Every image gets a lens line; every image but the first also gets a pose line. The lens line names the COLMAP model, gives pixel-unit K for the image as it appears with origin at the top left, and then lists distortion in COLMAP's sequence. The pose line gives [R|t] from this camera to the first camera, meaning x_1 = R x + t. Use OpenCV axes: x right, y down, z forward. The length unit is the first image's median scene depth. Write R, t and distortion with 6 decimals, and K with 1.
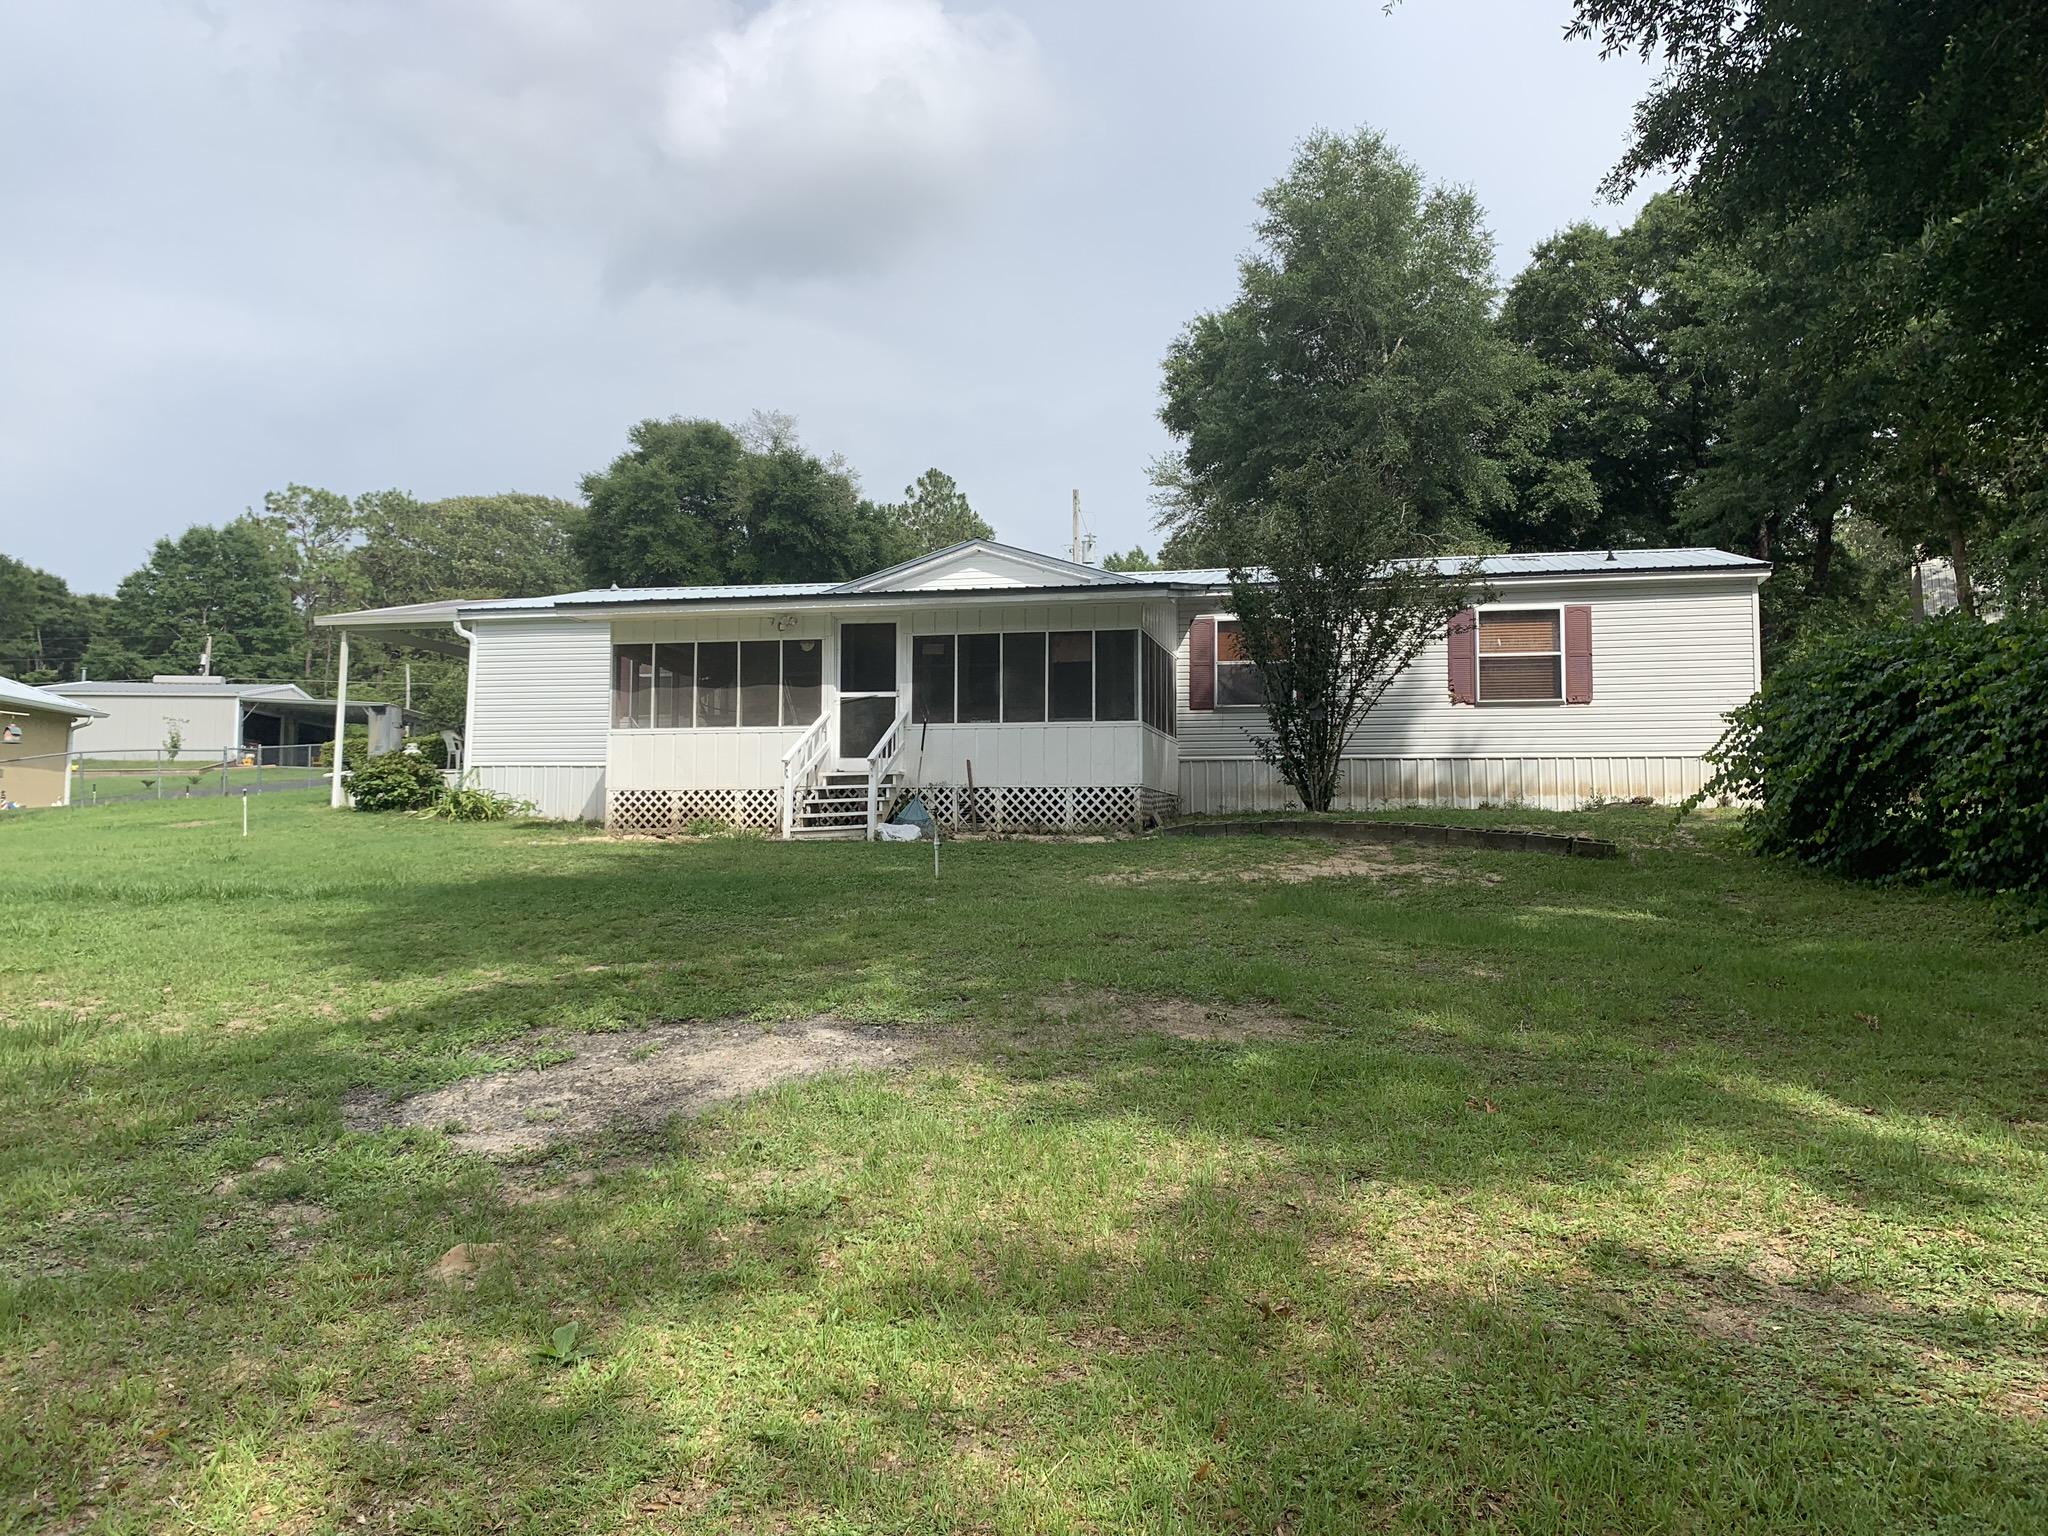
lens RADIAL K [[1573.7, 0, 1027.0], [0, 1573.7, 768.5], [0, 0, 1]] dist [0.001075, -0.002188]
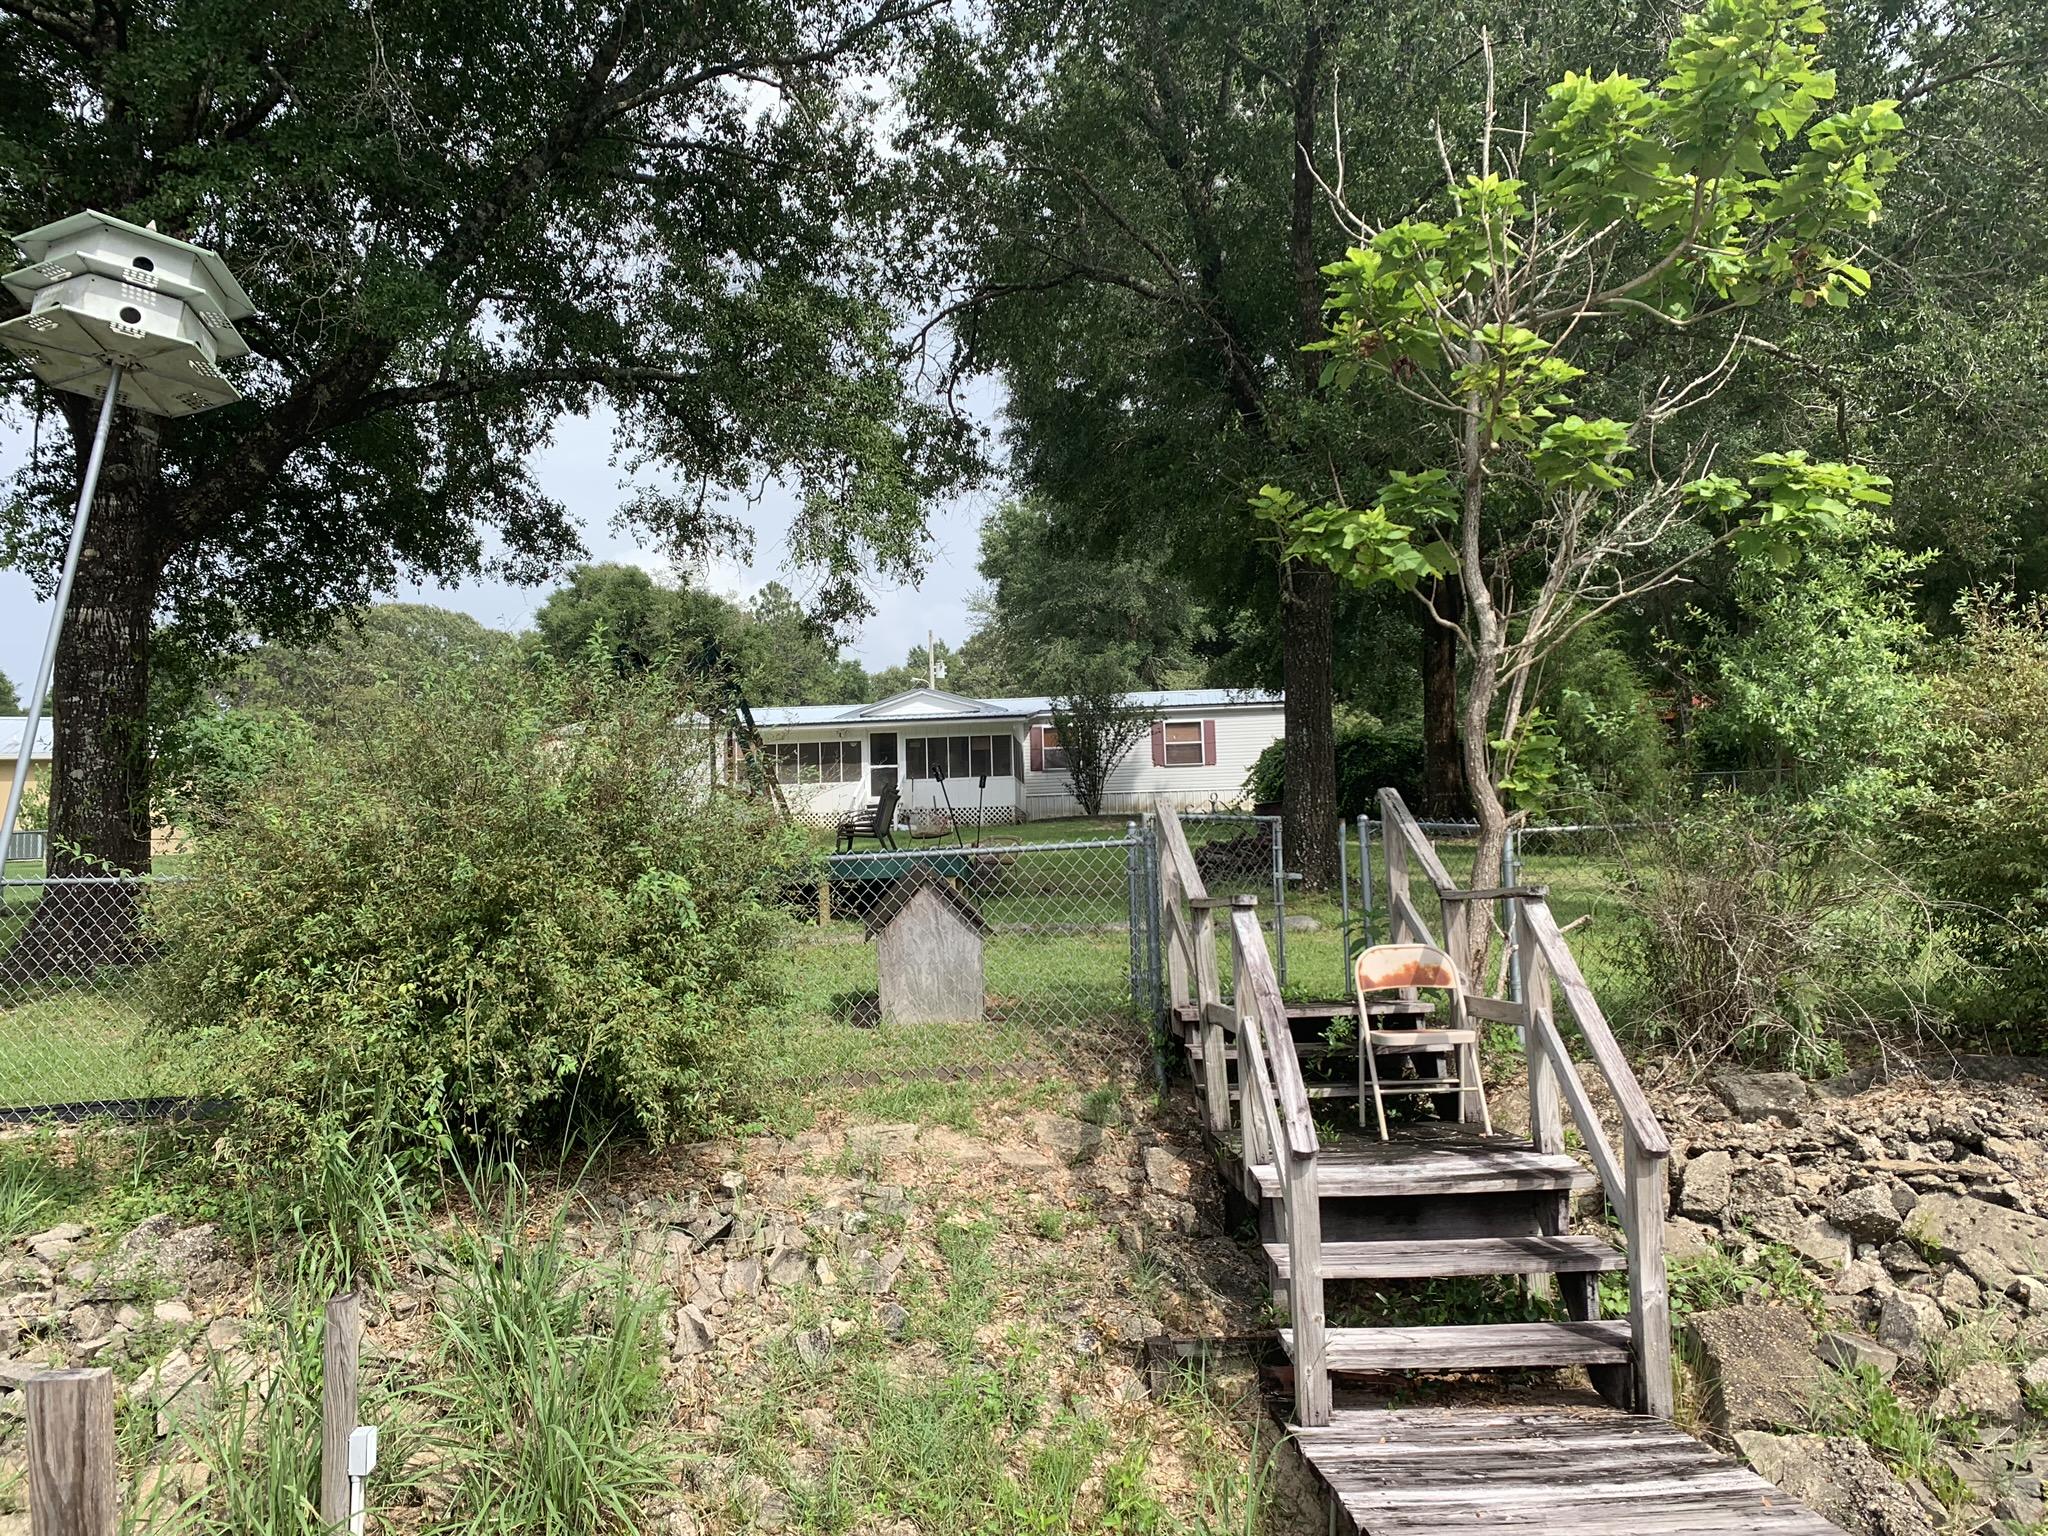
lens RADIAL K [[1573.7, 0, 1024.9], [0, 1573.7, 767.0], [0, 0, 1]] dist [0.001075, -0.002188]
pose [[0.990272, -0.018970, 0.137844, -0.201310], [0.025454, 0.998643, -0.045429, 0.053976], [-0.136795, 0.048496, 0.989412, -1.110645]]
